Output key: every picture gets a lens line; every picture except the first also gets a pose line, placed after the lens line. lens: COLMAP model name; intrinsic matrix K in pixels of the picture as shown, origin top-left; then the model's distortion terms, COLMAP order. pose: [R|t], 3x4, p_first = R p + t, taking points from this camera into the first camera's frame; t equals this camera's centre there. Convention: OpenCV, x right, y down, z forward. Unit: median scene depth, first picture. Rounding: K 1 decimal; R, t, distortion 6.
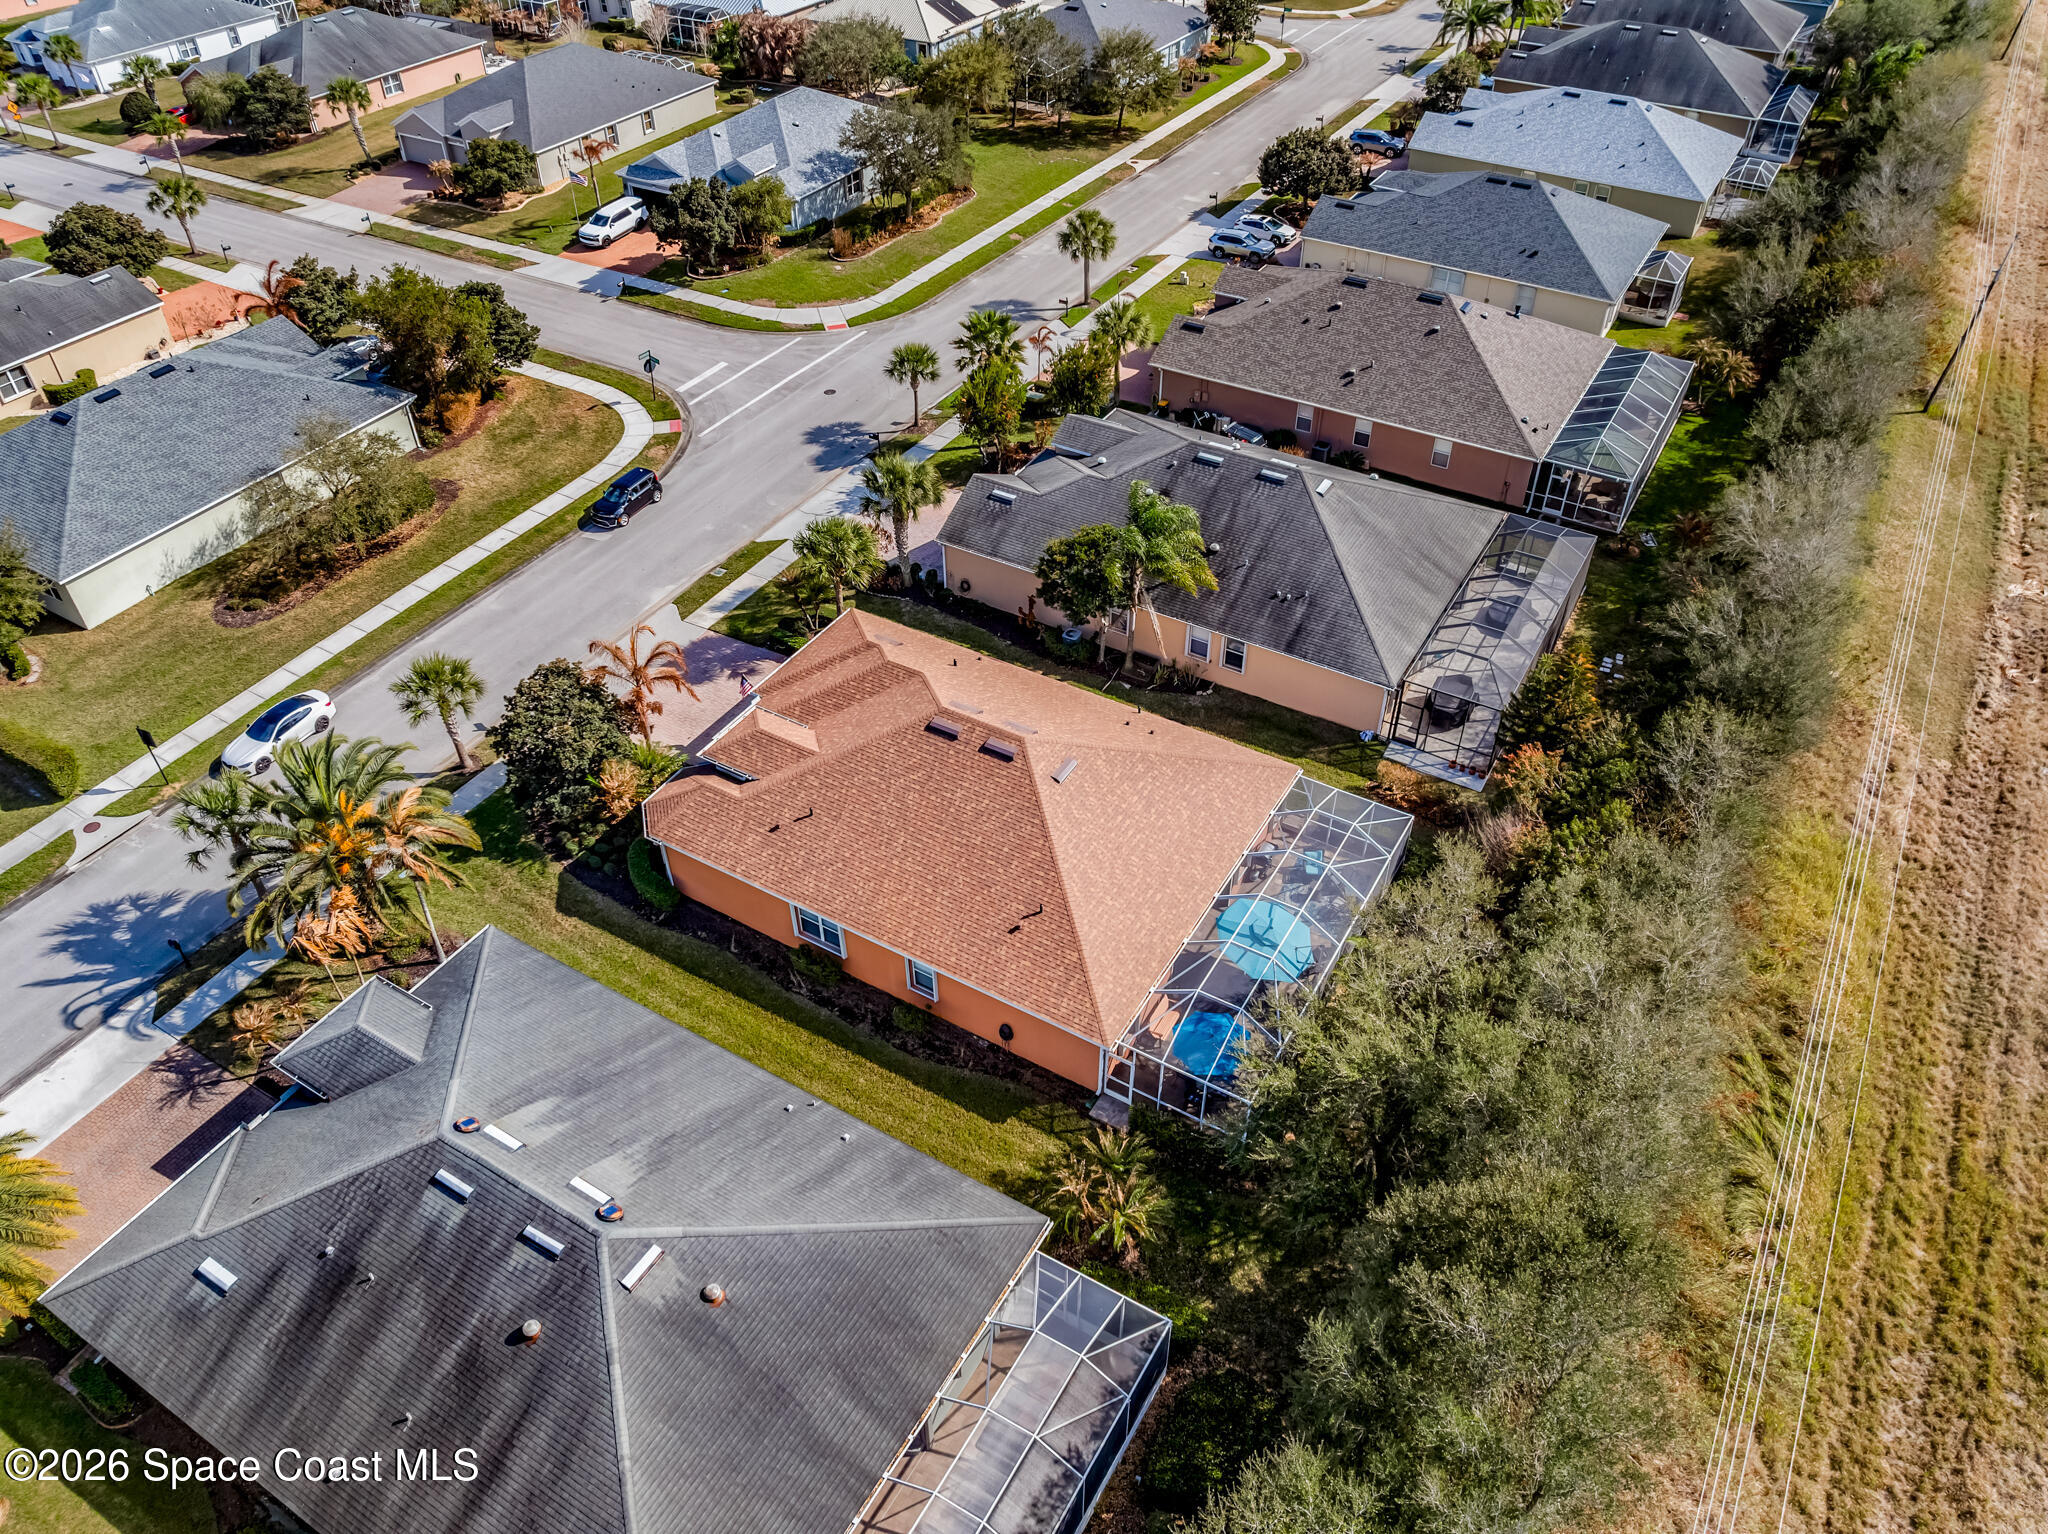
lens RADIAL K [[1450.6, 0, 1031.5], [0, 1450.6, 770.0], [0, 0, 1]] dist [-0.050673, 0.015882]
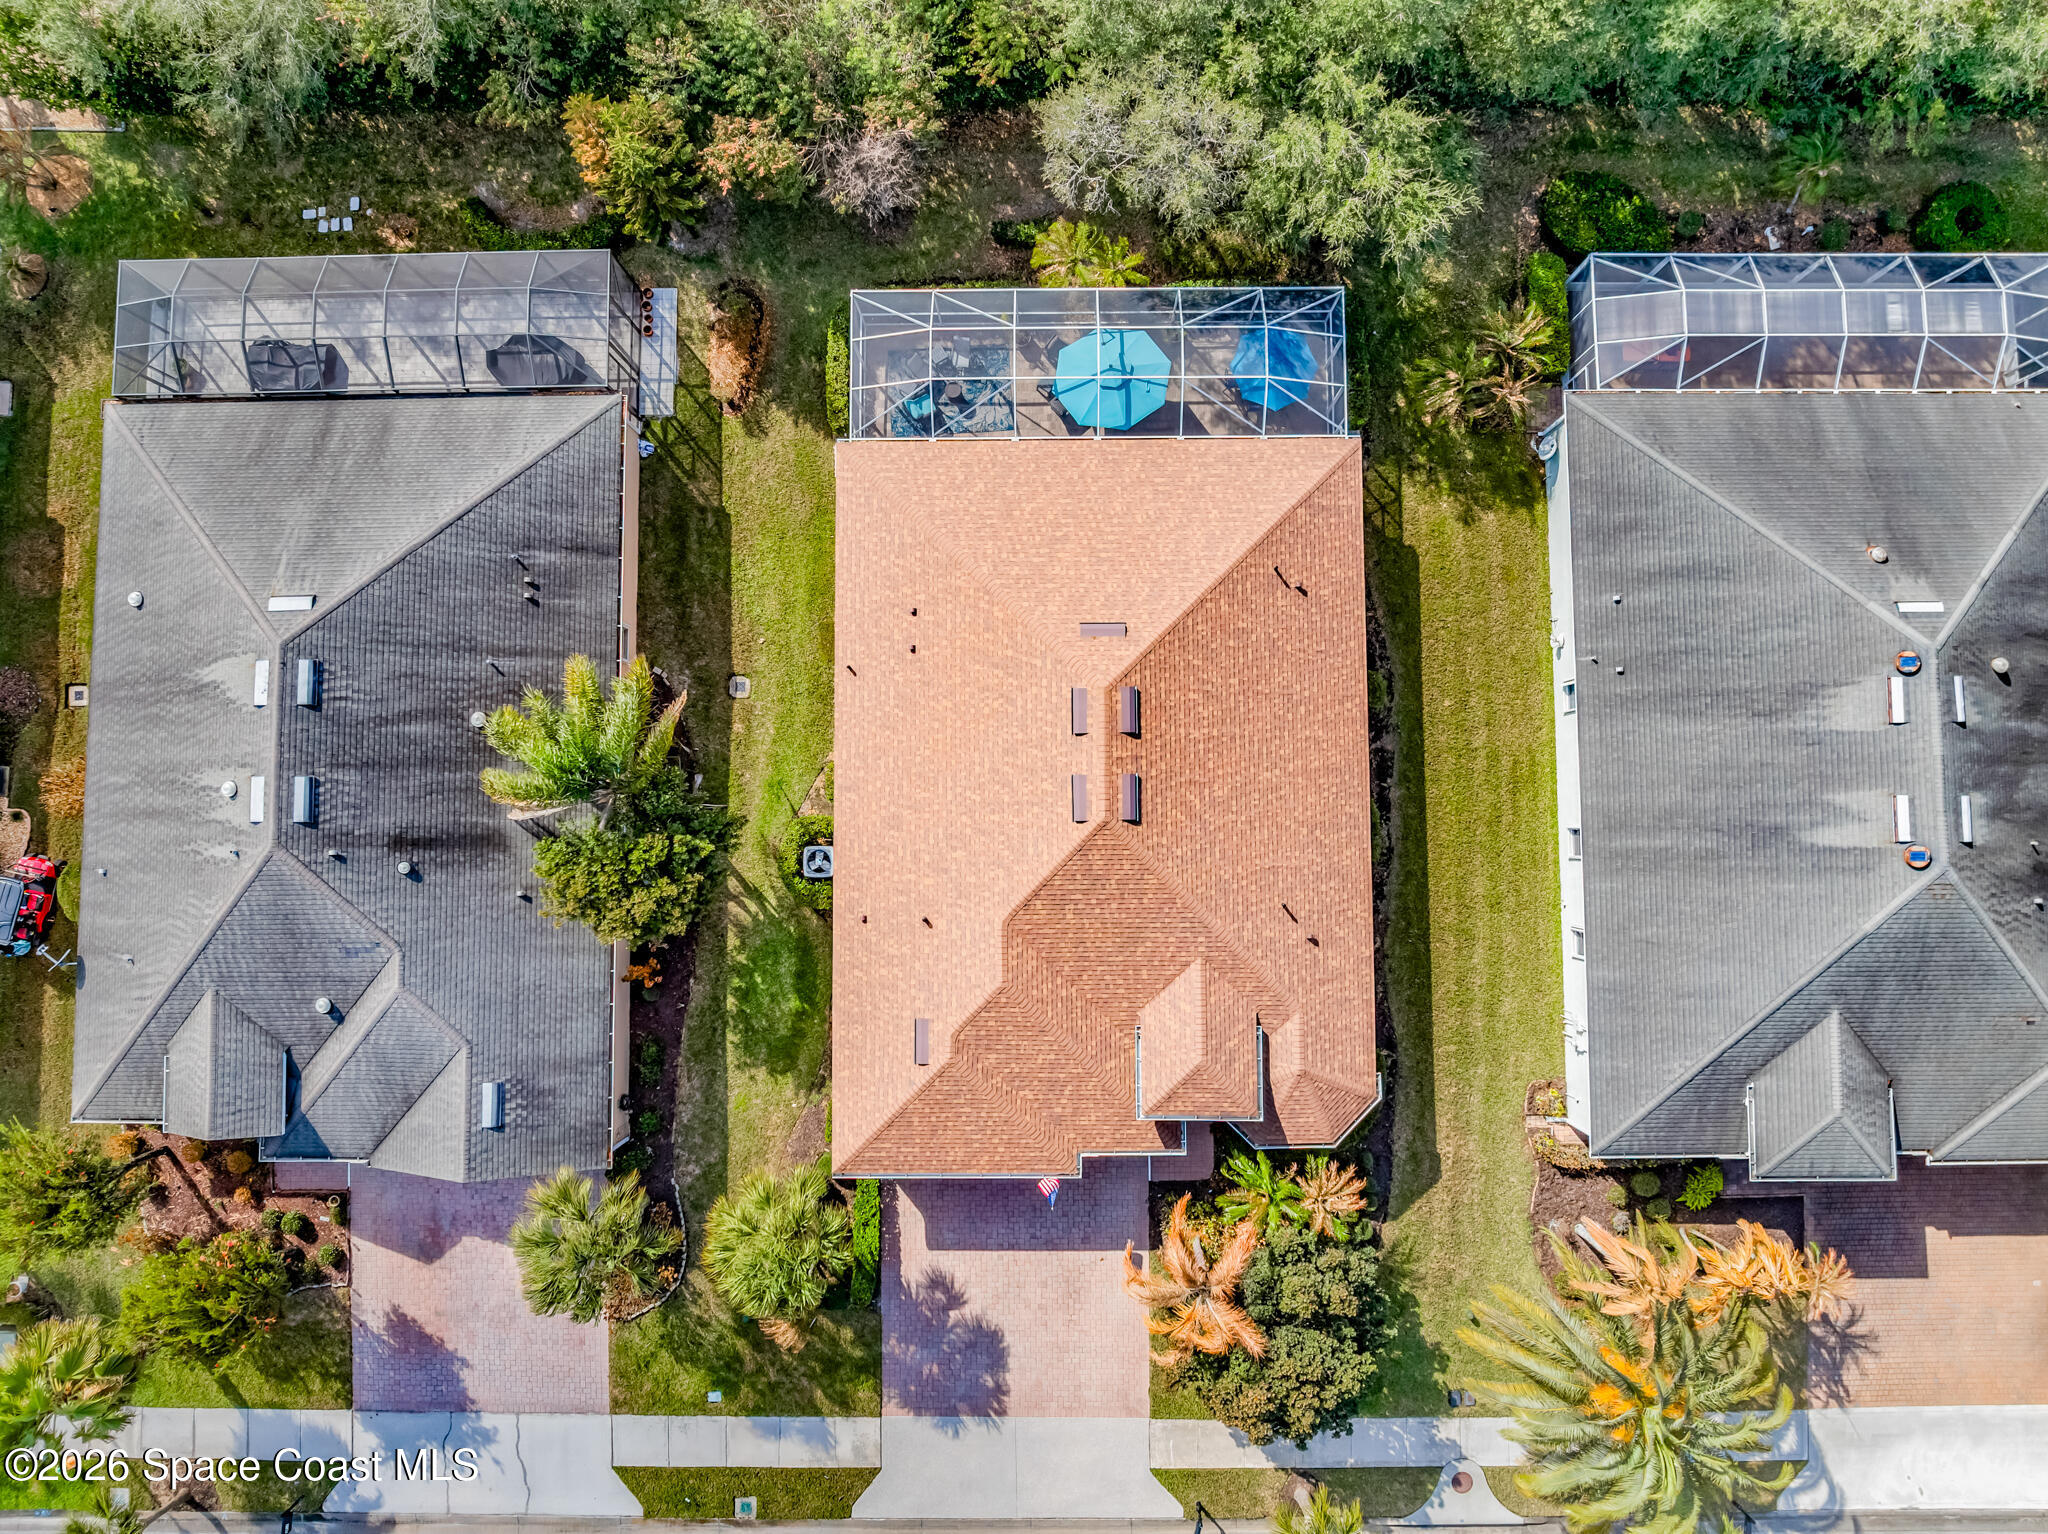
lens RADIAL K [[1450.6, 0, 1016.8], [0, 1450.6, 754.2], [0, 0, 1]] dist [-0.050673, 0.015882]
pose [[-0.514316, -0.854368, 0.074395, -0.054822], [0.569224, -0.275201, 0.774757, -0.520371], [-0.641454, 0.440817, 0.627867, 0.467475]]
